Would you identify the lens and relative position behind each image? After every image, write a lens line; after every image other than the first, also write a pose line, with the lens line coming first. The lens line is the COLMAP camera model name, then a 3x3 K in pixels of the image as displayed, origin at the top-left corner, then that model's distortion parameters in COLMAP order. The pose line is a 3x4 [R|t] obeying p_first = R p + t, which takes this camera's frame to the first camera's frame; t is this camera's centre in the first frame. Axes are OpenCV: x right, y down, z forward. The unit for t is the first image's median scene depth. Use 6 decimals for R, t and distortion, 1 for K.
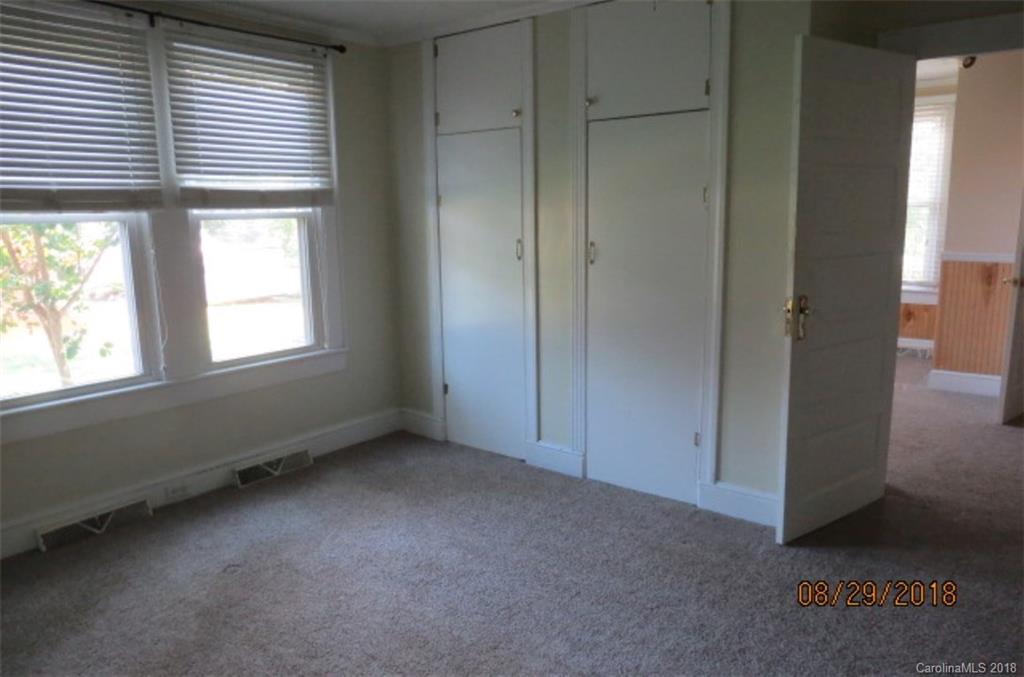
lens RADIAL K [[735.4, 0, 513.4], [0, 735.4, 335.1], [0, 0, 1]] dist [-0.009585, 0.001069]
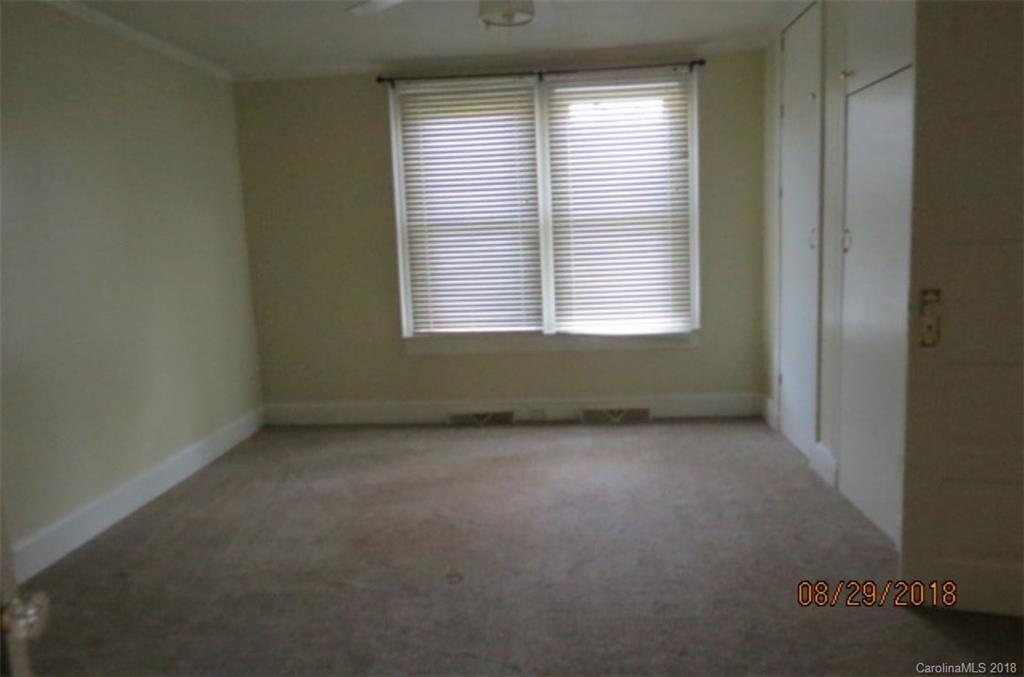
lens RADIAL K [[735.4, 0, 513.4], [0, 735.4, 335.1], [0, 0, 1]] dist [-0.009585, 0.001069]
pose [[0.557999, 0.101214, -0.823646, 0.644398], [-0.105527, 0.993131, 0.050549, 0.001619], [0.823105, 0.058711, 0.564847, 0.162499]]
